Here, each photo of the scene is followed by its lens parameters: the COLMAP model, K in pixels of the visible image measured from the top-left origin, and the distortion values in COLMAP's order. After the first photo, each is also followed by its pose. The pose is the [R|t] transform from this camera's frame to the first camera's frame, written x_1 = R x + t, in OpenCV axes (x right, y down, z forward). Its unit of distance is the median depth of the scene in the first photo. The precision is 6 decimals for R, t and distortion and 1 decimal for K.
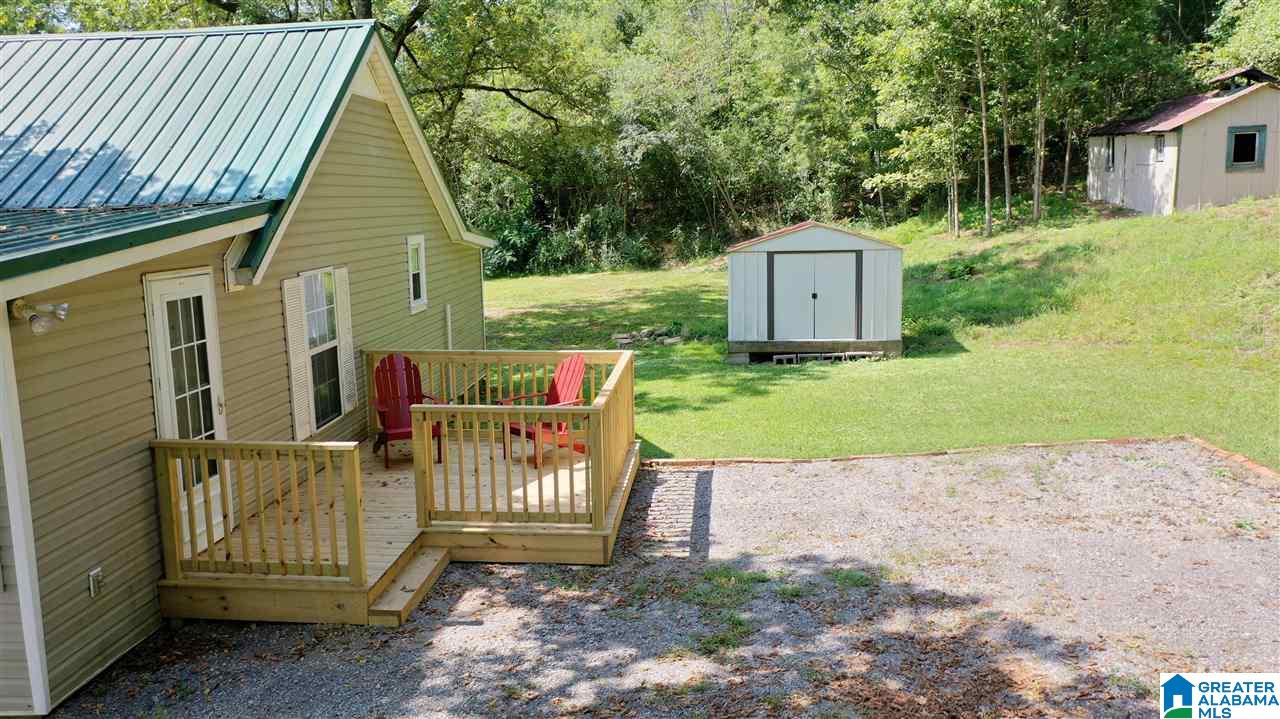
lens RADIAL K [[1004.7, 0, 635.6], [0, 1004.7, 360.8], [0, 0, 1]] dist [-0.006123, 0.007186]
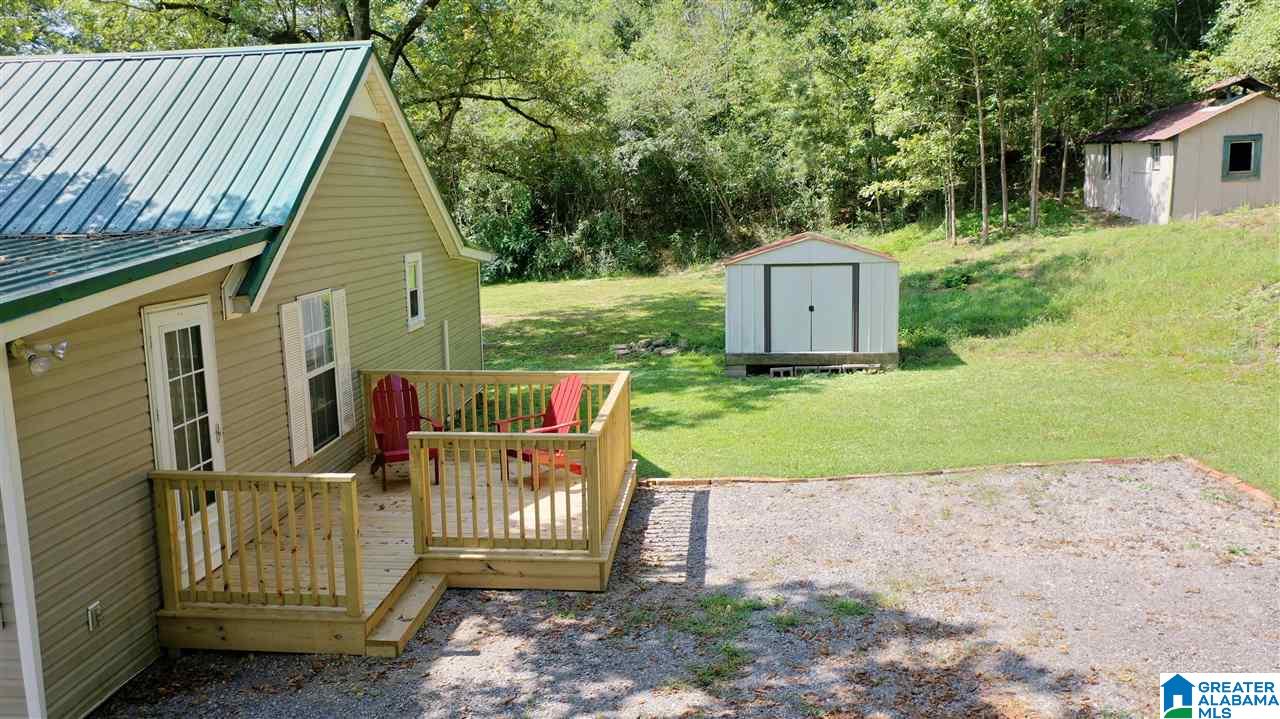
lens RADIAL K [[1004.7, 0, 635.6], [0, 1004.7, 360.8], [0, 0, 1]] dist [-0.006123, 0.007186]
pose [[0.999998, -0.000526, 0.001776, 0.001748], [0.000528, 0.999999, -0.001334, -0.022254], [-0.001775, 0.001335, 0.999998, -0.004238]]
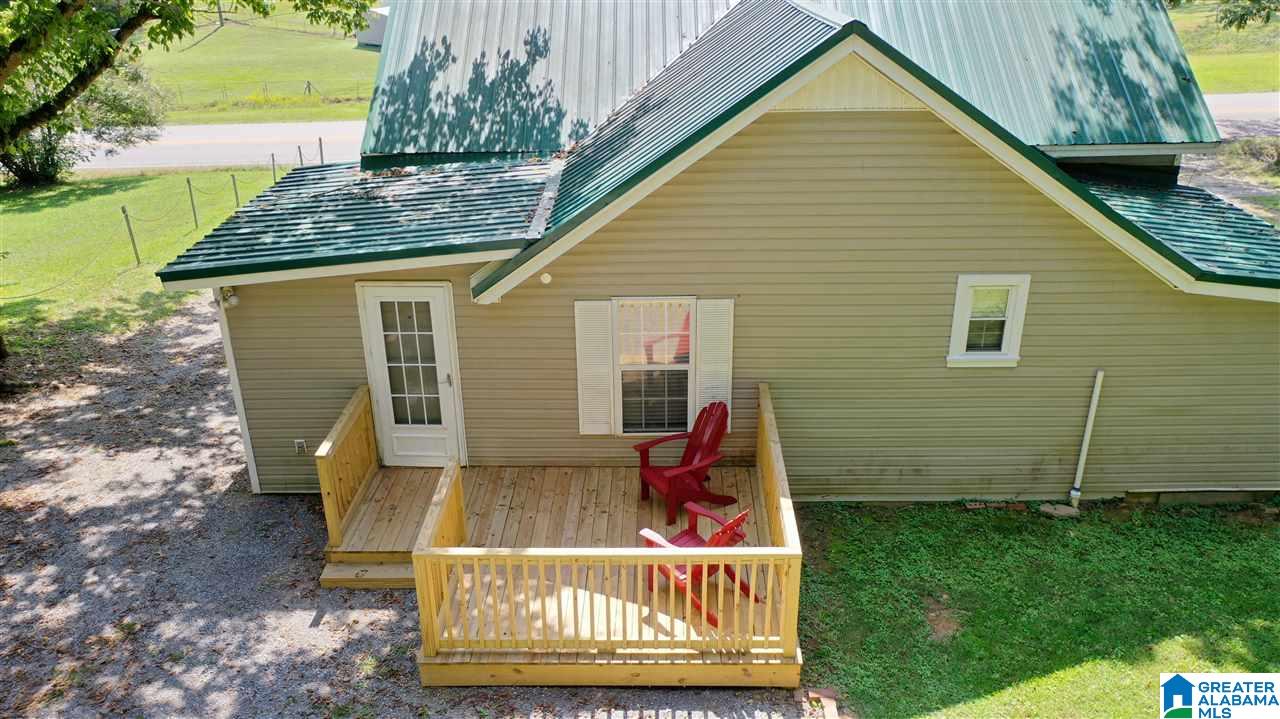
lens RADIAL K [[1004.7, 0, 635.6], [0, 1004.7, 360.8], [0, 0, 1]] dist [-0.006123, 0.007186]
pose [[0.070672, 0.425208, -0.902332, 0.662371], [-0.150607, 0.898772, 0.411735, -0.472728], [0.986064, 0.106799, 0.127557, 0.900206]]
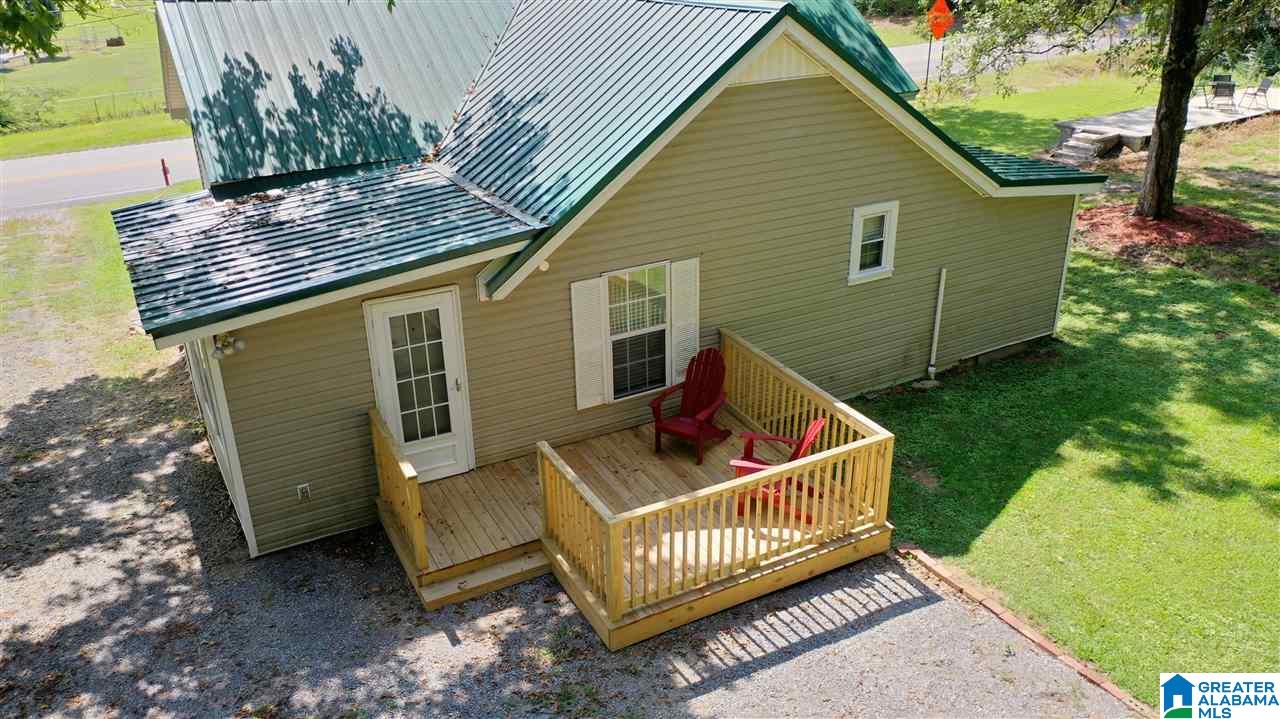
lens RADIAL K [[1004.7, 0, 635.6], [0, 1004.7, 360.8], [0, 0, 1]] dist [-0.006123, 0.007186]
pose [[0.544834, 0.356170, -0.759144, 0.595708], [-0.128490, 0.930080, 0.344153, -0.396995], [0.828641, -0.089964, 0.552503, 0.389954]]
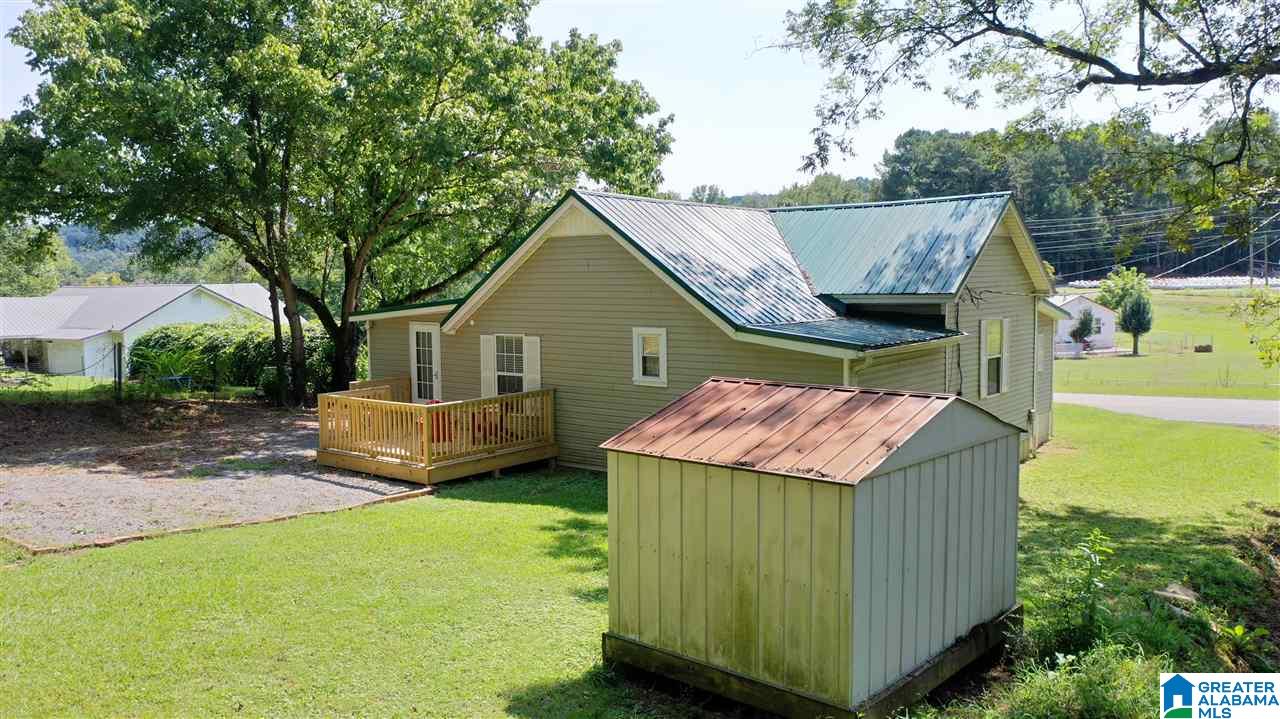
lens RADIAL K [[1004.7, 0, 635.6], [0, 1004.7, 360.8], [0, 0, 1]] dist [-0.006123, 0.007186]
pose [[-0.559389, 0.095452, -0.823391, 1.217066], [-0.111794, 0.975584, 0.189045, -0.458526], [0.821332, 0.197800, -0.535060, 2.370084]]
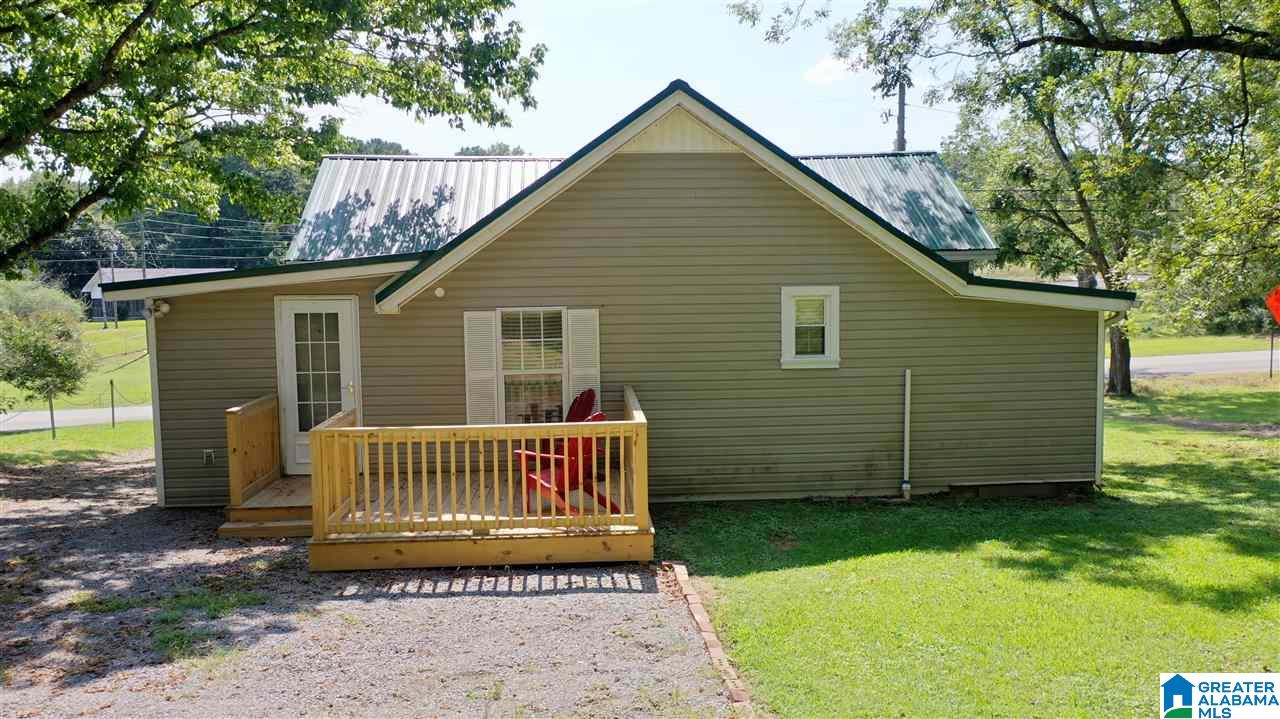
lens RADIAL K [[1010.6, 0, 643.9], [0, 1010.6, 358.2], [0, 0, 1]] dist [-0.009369, -0.000868]
pose [[0.159038, 0.089806, -0.983179, 0.956493], [-0.148475, 0.986704, 0.066111, -0.137488], [0.976044, 0.135464, 0.170257, 0.978490]]
